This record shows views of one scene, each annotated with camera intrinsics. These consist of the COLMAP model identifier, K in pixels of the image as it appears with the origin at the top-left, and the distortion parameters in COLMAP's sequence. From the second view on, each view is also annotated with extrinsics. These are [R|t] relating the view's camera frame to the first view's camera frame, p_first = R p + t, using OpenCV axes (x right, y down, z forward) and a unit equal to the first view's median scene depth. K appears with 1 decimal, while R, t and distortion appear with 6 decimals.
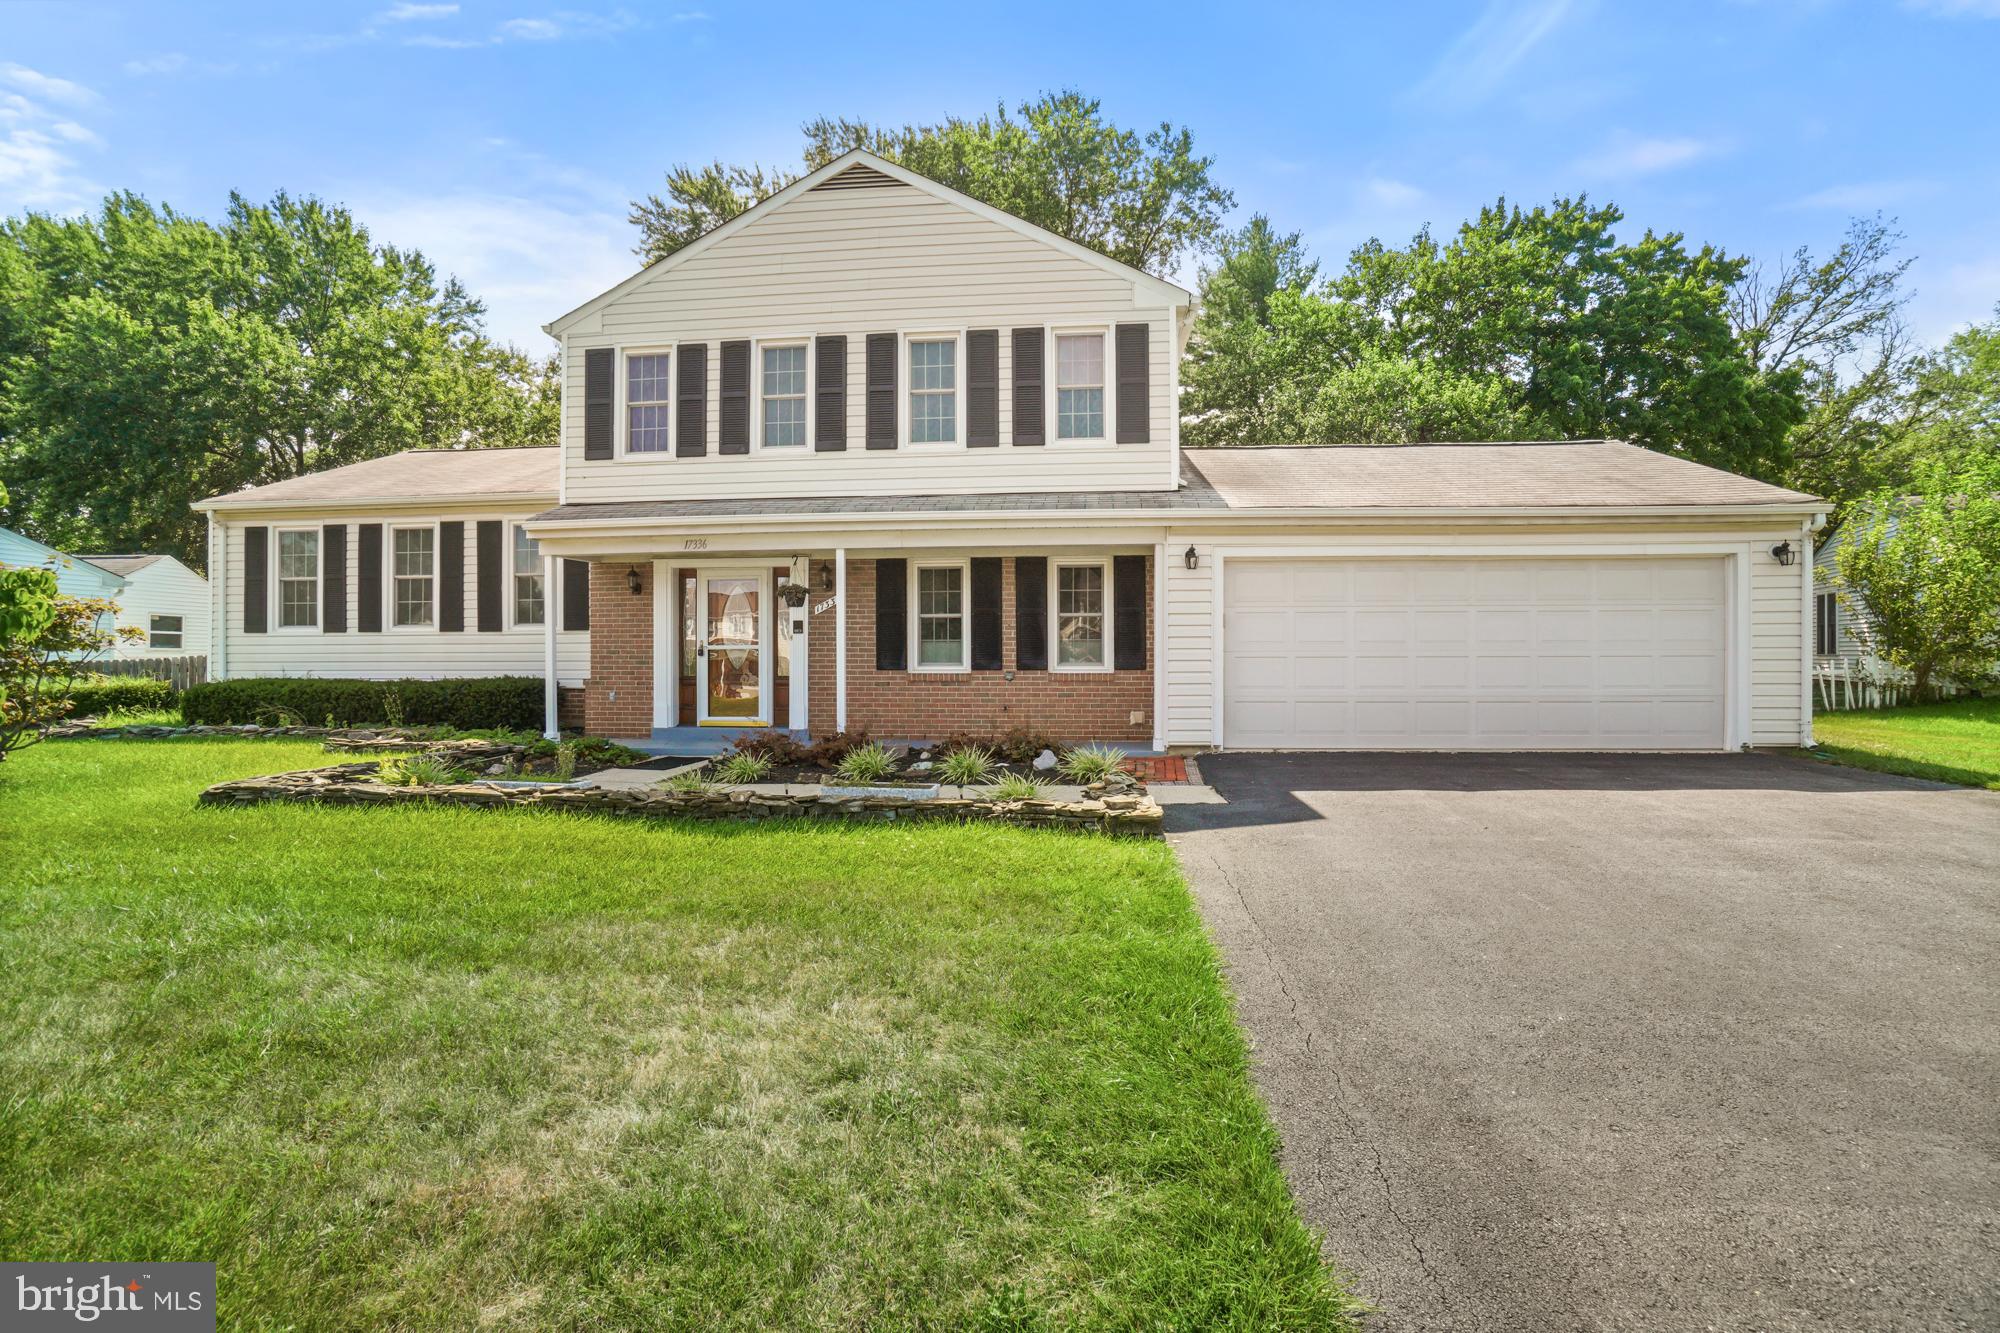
lens RADIAL K [[893.4, 0, 1000.0], [0, 893.4, 666.5], [0, 0, 1]] dist [-0.048965, 0.013531]
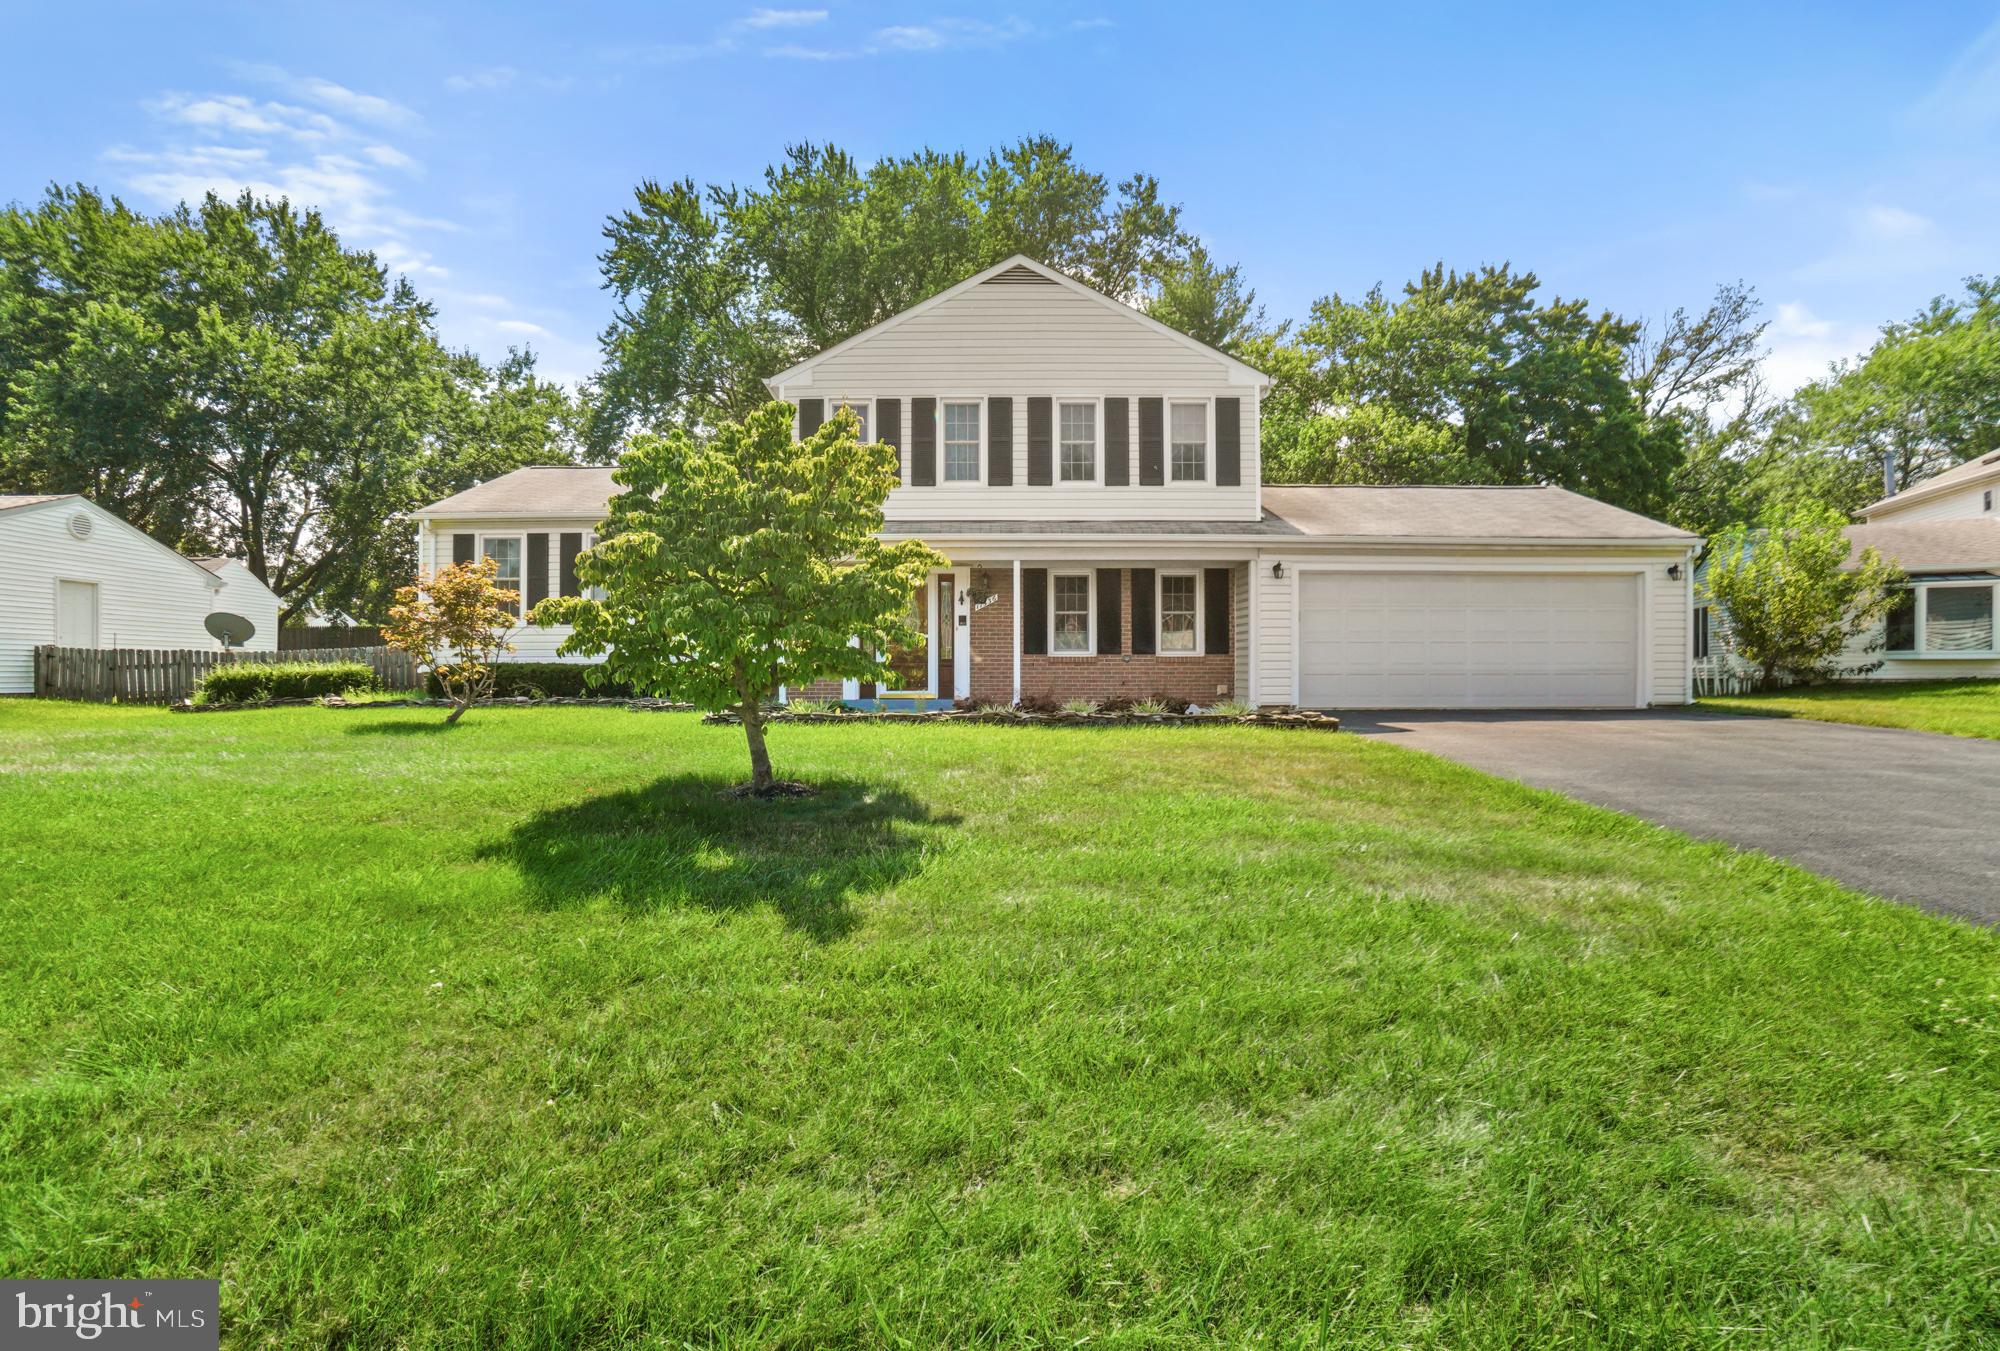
lens RADIAL K [[937.7, 0, 971.6], [0, 937.7, 688.4], [0, 0, 1]] dist [-0.036826, 0.000638]
pose [[0.995826, 0.000378, 0.091270, -0.282140], [-0.000495, 0.999999, 0.001258, 0.043676], [-0.091270, -0.001298, 0.995825, -0.293658]]
